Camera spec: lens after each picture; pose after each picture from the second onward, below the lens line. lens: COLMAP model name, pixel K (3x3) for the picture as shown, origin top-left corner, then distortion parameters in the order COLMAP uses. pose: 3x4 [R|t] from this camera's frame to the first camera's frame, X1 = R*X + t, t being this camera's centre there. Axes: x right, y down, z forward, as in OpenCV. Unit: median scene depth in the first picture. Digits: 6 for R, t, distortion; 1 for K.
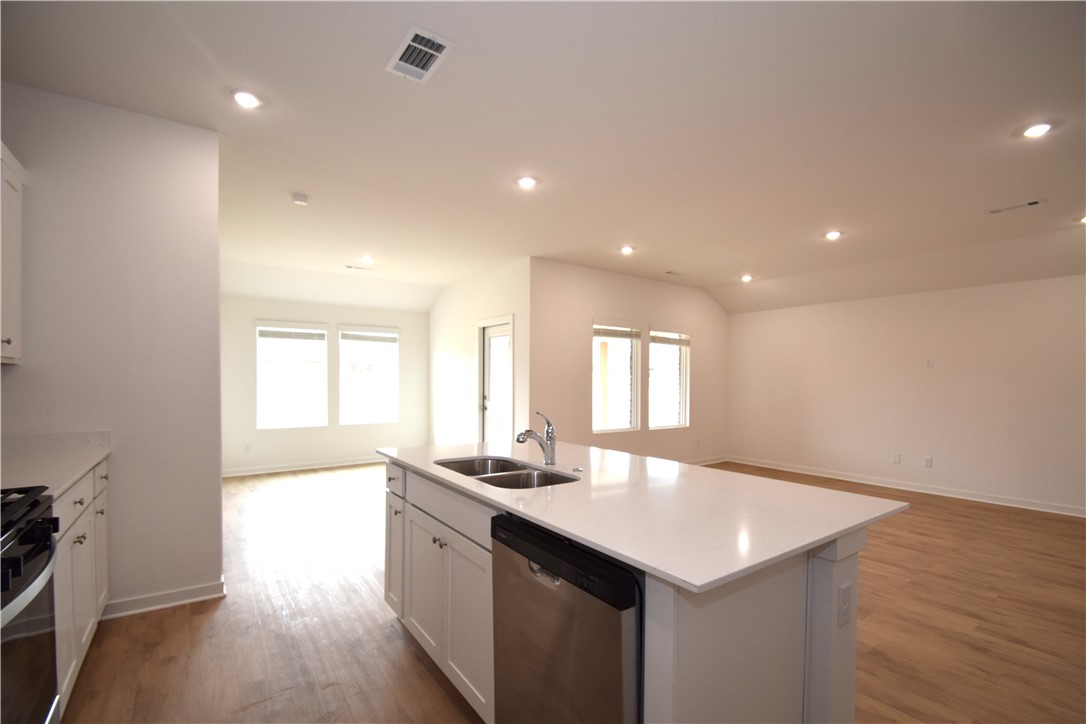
lens RADIAL K [[478.7, 0, 543.7], [0, 478.7, 386.4], [0, 0, 1]] dist [0.004333, -0.009677]
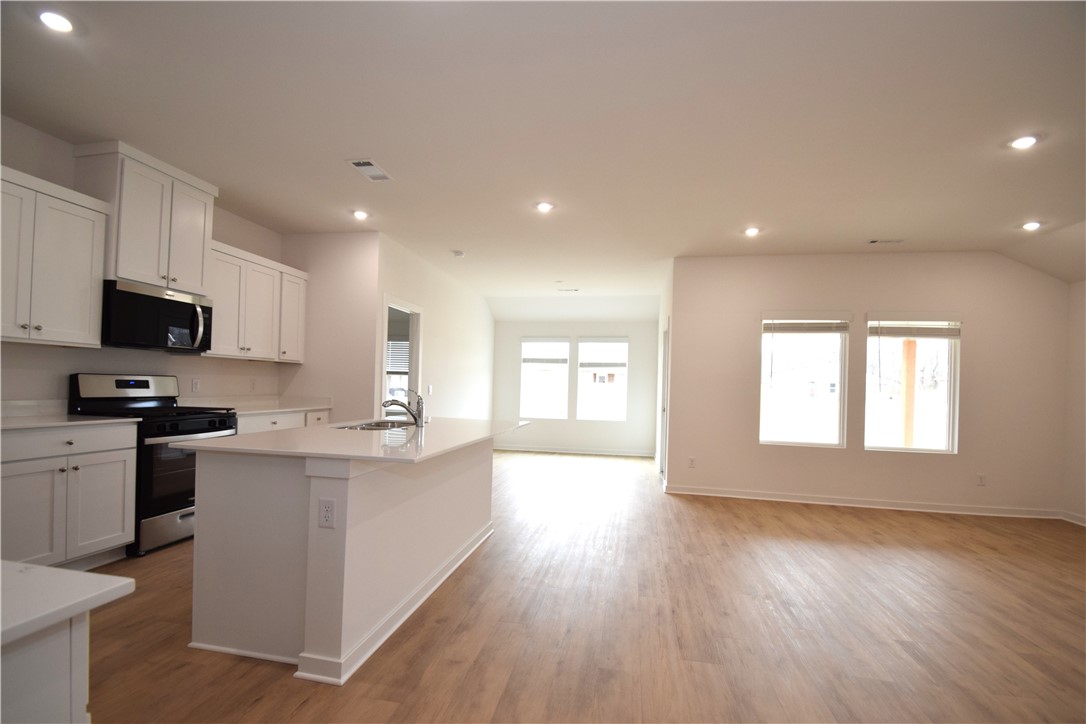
lens RADIAL K [[478.7, 0, 537.4], [0, 478.7, 390.8], [0, 0, 1]] dist [0.004333, -0.009677]
pose [[0.682935, 0.020245, -0.730199, 0.430199], [-0.034303, 0.999402, -0.004374, 0.017731], [0.729674, 0.028035, 0.683221, 0.099540]]
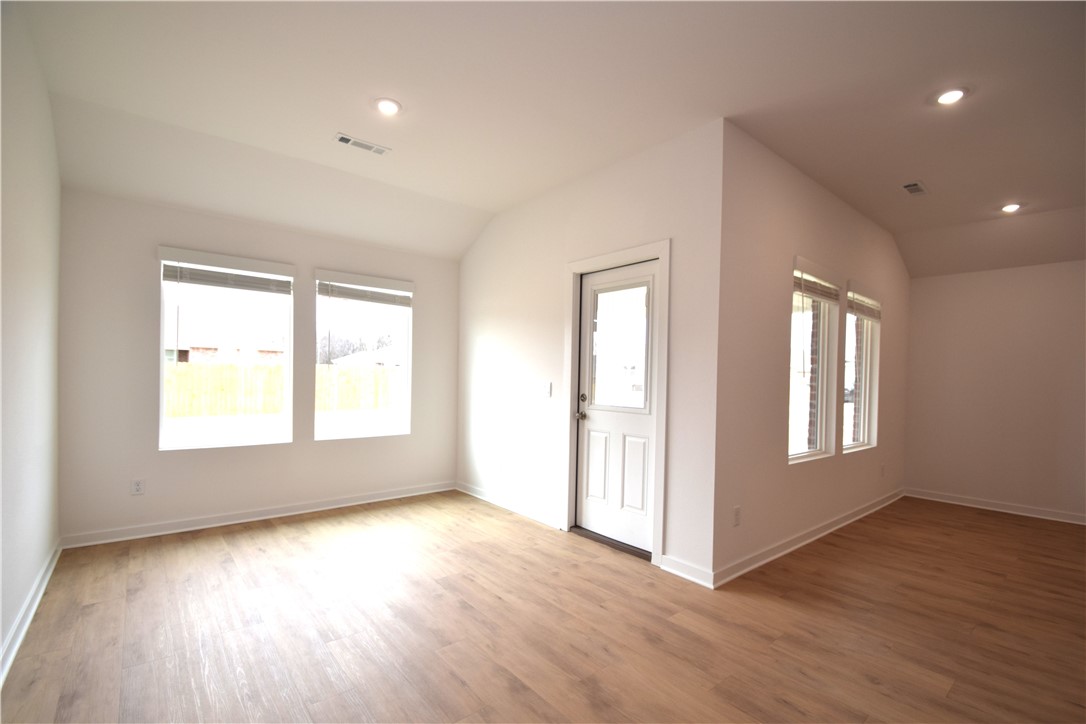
lens RADIAL K [[478.7, 0, 541.6], [0, 478.7, 384.2], [0, 0, 1]] dist [0.004333, -0.009677]
pose [[0.996999, 0.014518, 0.076036, -0.212556], [-0.014755, 0.999888, 0.002548, 0.006442], [-0.075990, -0.003662, 0.997102, 0.433587]]
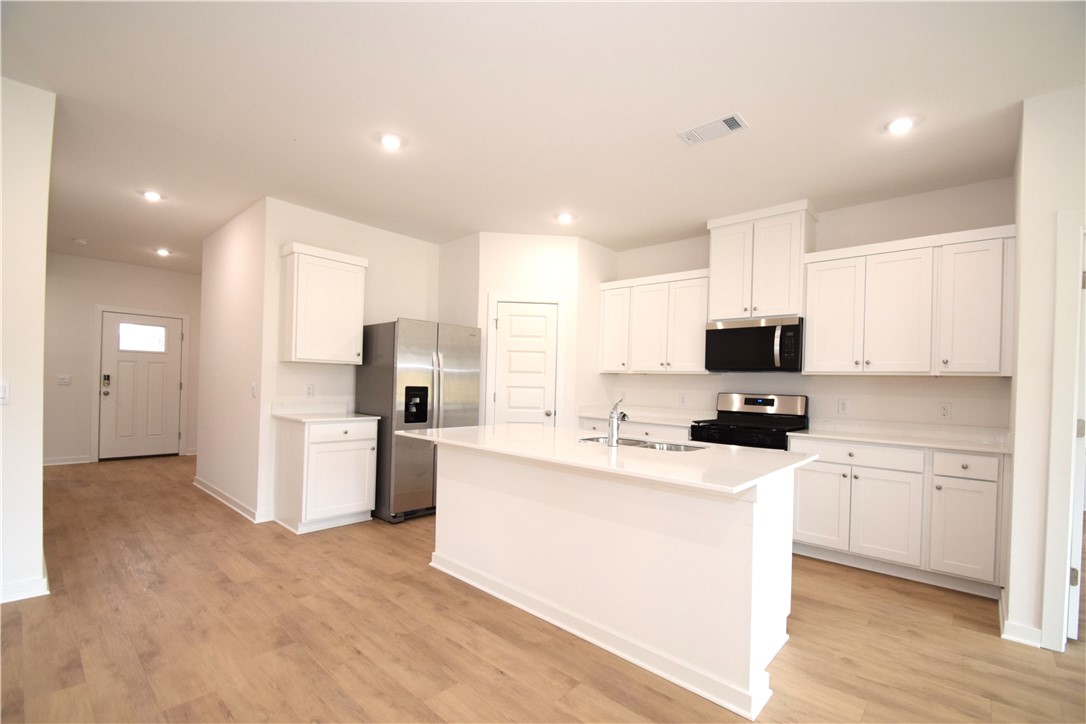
lens RADIAL K [[478.7, 0, 543.0], [0, 478.7, 382.9], [0, 0, 1]] dist [0.004333, -0.009677]
pose [[-0.977559, -0.037104, -0.207366, 0.141396], [-0.040110, 0.999142, 0.010308, 0.002945], [0.206806, 0.018394, -0.978209, 0.706249]]
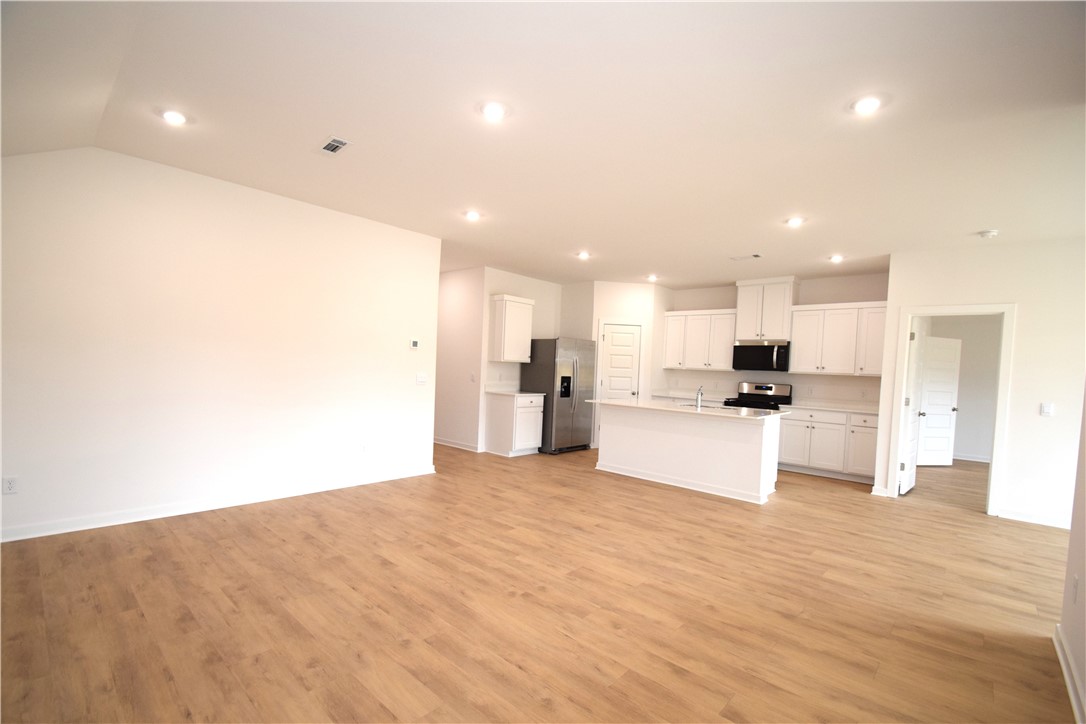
lens RADIAL K [[478.7, 0, 543.3], [0, 478.7, 381.2], [0, 0, 1]] dist [0.004333, -0.009677]
pose [[-0.976448, -0.044159, -0.211188, 0.454374], [-0.054322, 0.997616, 0.042564, -0.011619], [0.208805, 0.053034, -0.976518, 1.110333]]
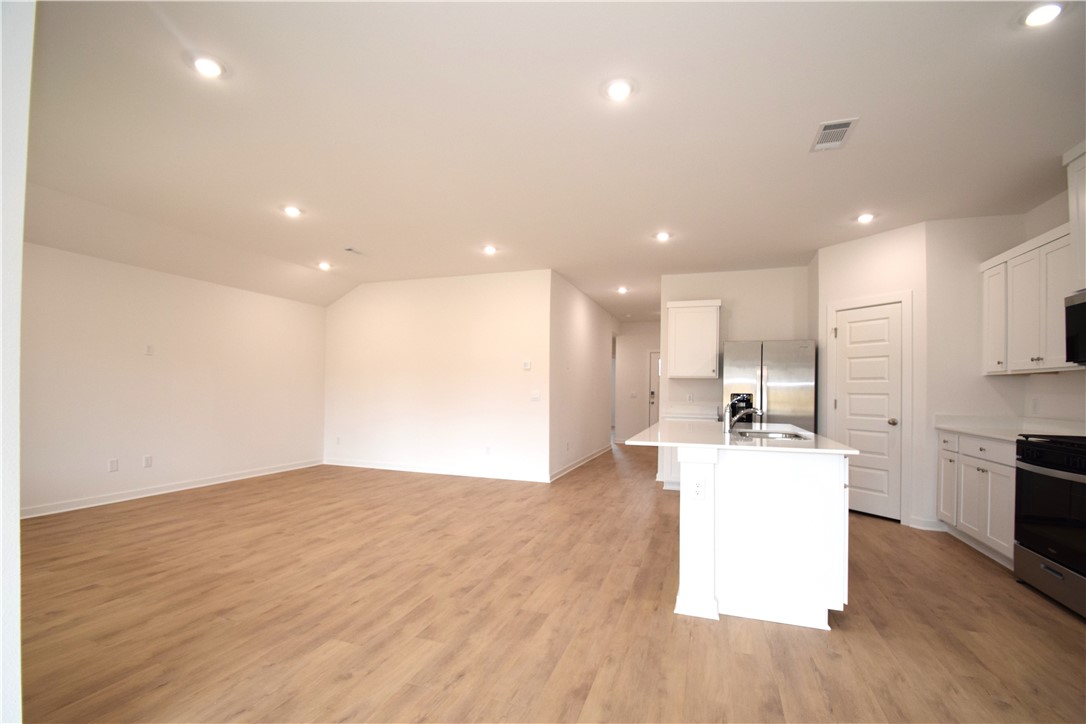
lens RADIAL K [[478.7, 0, 541.6], [0, 478.7, 384.0], [0, 0, 1]] dist [0.004333, -0.009677]
pose [[-0.570001, -0.007773, 0.821607, -0.293151], [-0.008340, 0.999958, 0.003674, 0.004693], [-0.821602, -0.004758, -0.570042, 0.782825]]
